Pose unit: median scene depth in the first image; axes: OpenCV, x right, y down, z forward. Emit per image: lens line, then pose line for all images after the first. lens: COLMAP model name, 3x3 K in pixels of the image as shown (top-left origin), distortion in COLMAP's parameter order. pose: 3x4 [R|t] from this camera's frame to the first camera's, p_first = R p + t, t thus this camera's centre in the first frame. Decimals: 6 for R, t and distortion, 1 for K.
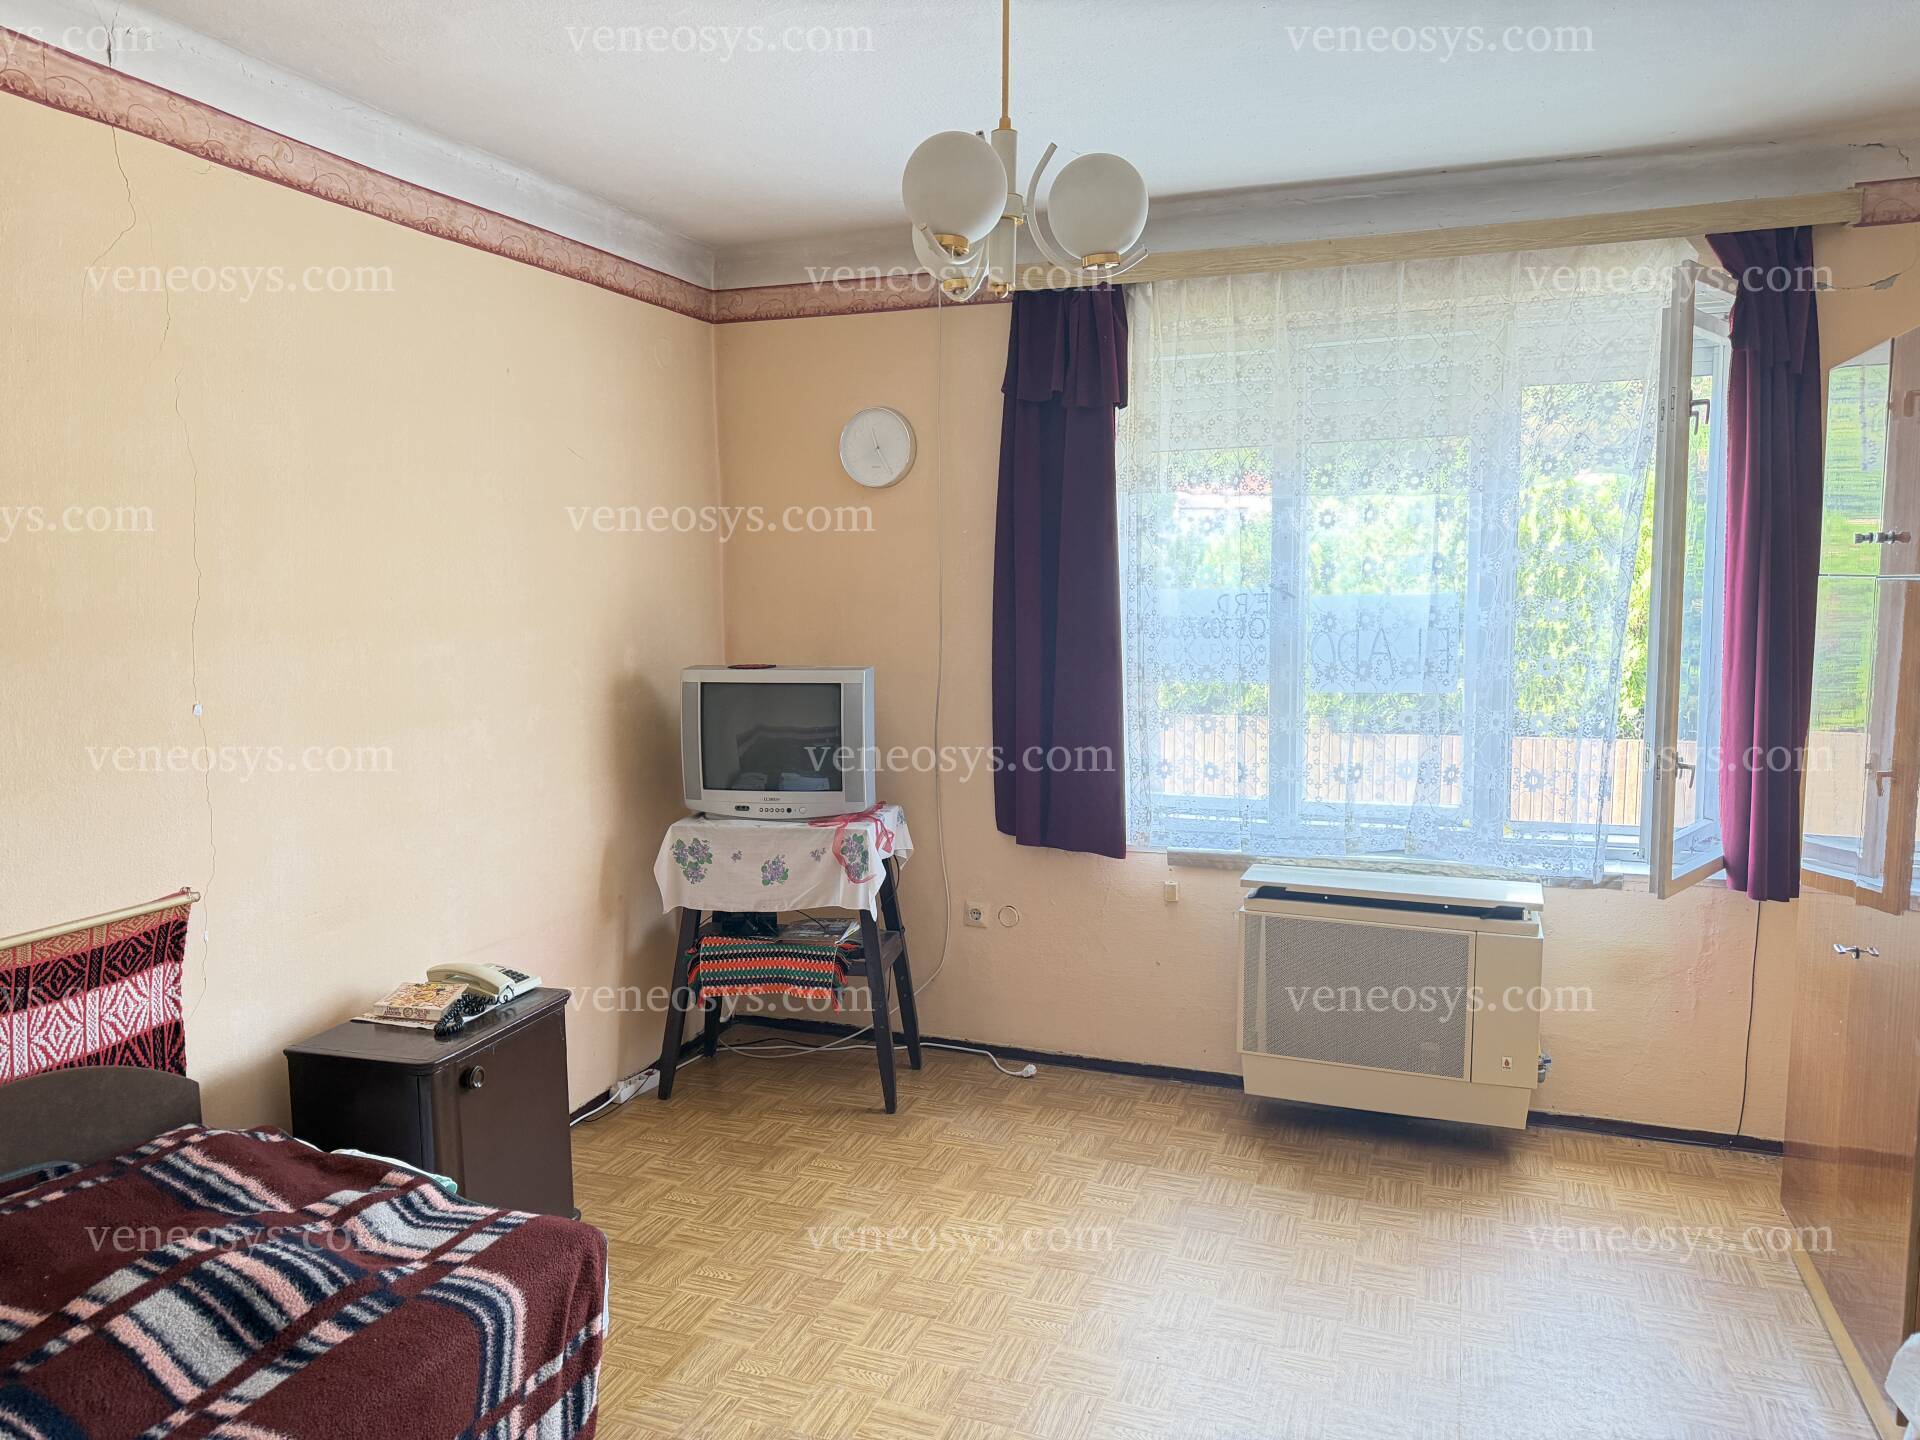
lens RADIAL K [[1345.9, 0, 964.0], [0, 1345.9, 714.3], [0, 0, 1]] dist [0.111122, -0.000820]
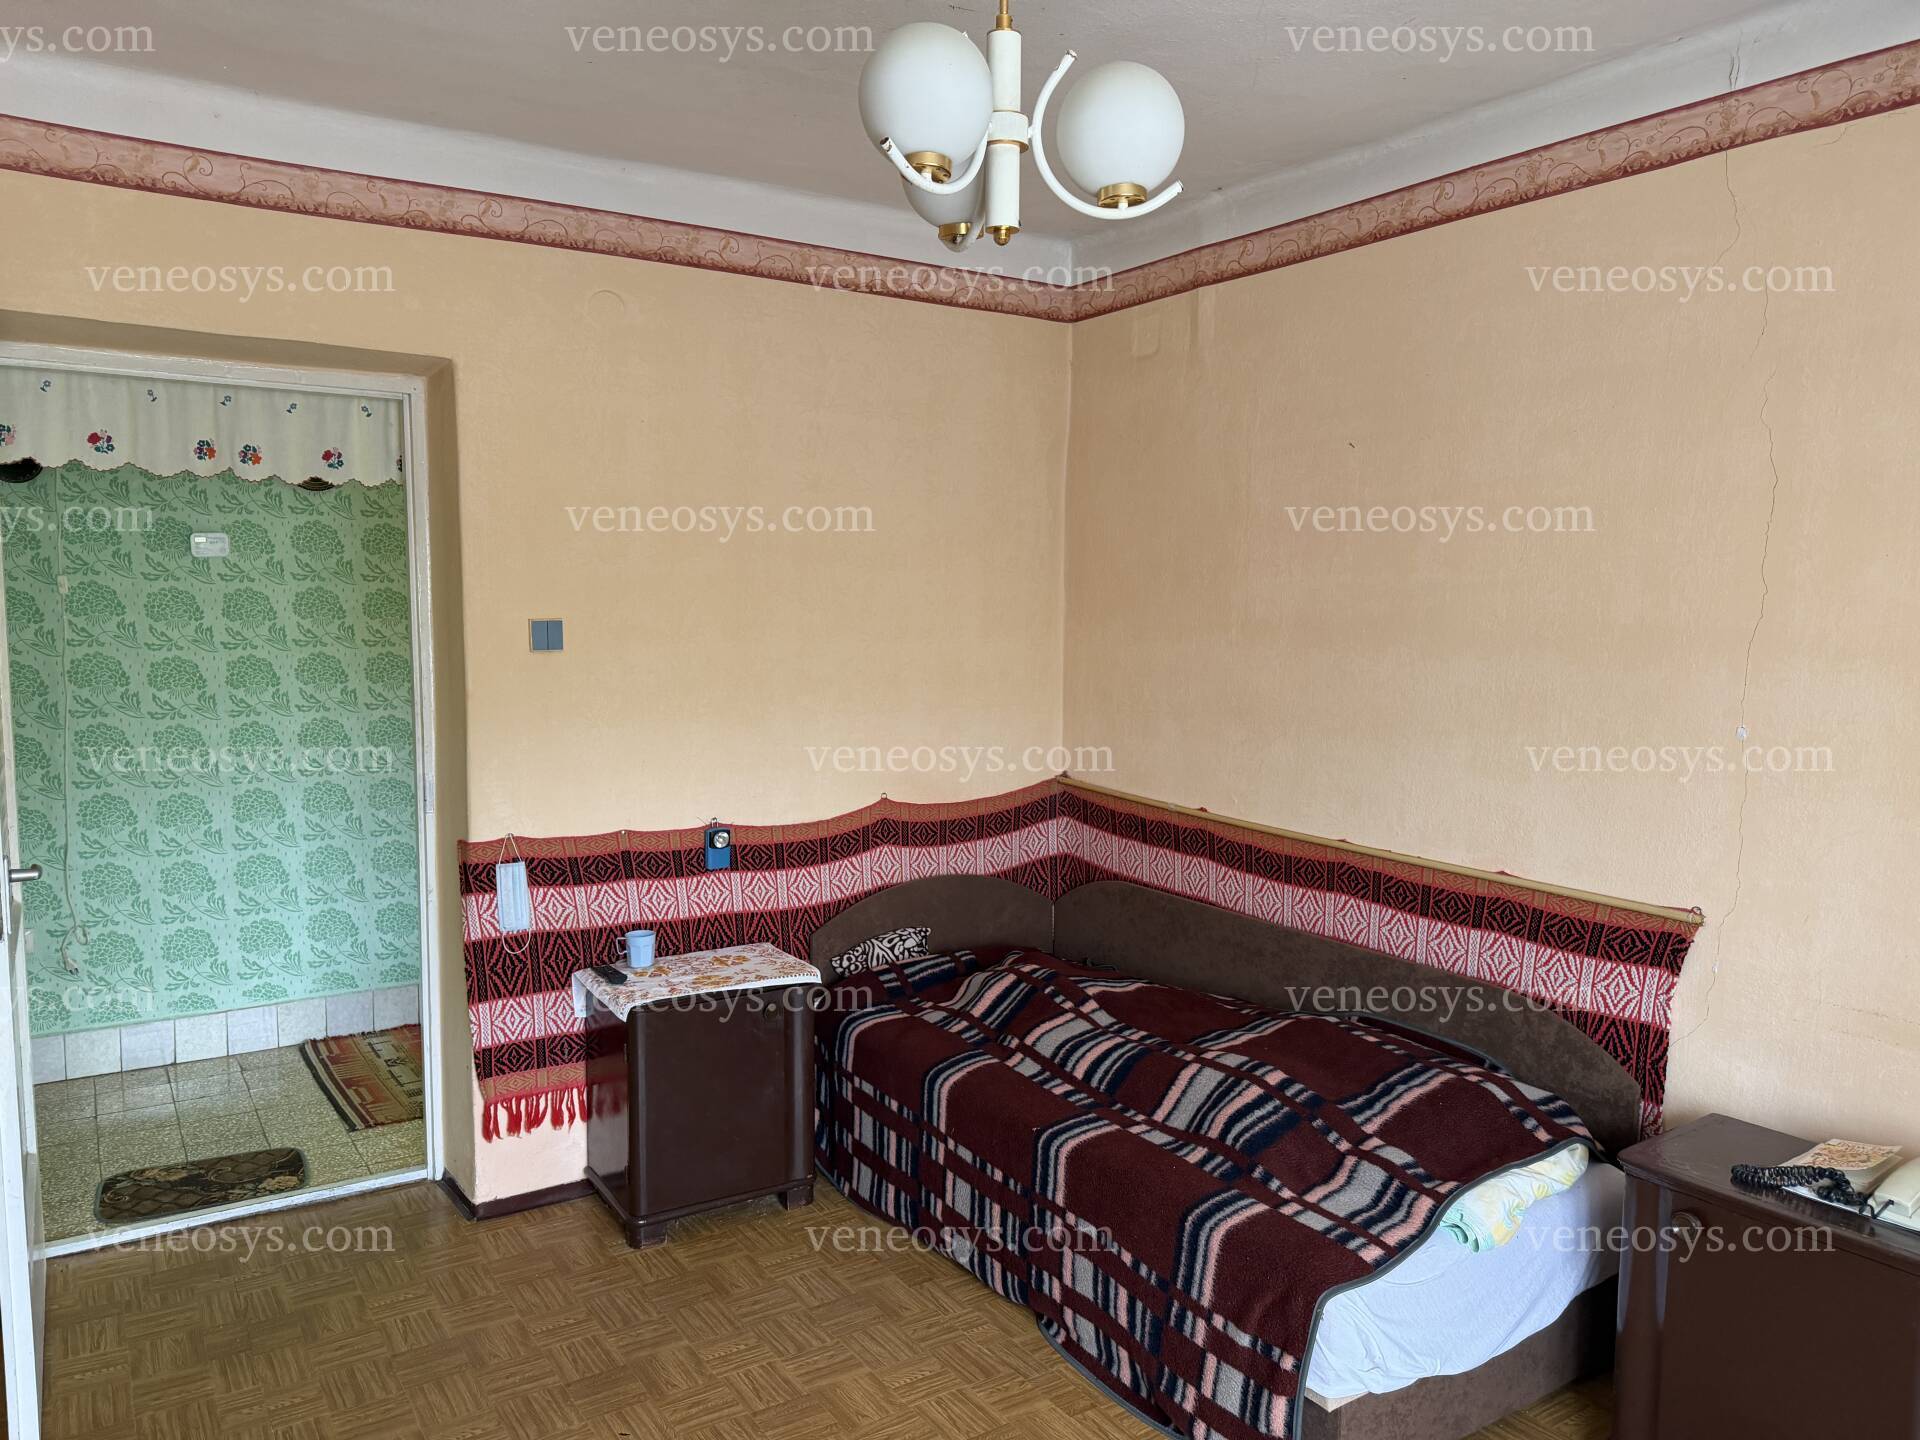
lens RADIAL K [[1401.1, 0, 963.0], [0, 1401.1, 730.0], [0, 0, 1]] dist [0.154778, -0.151794]
pose [[-0.581362, 0.076745, -0.810018, 0.189889], [-0.087425, 0.983886, 0.155964, -0.038174], [0.808935, 0.161487, -0.565285, 0.387150]]
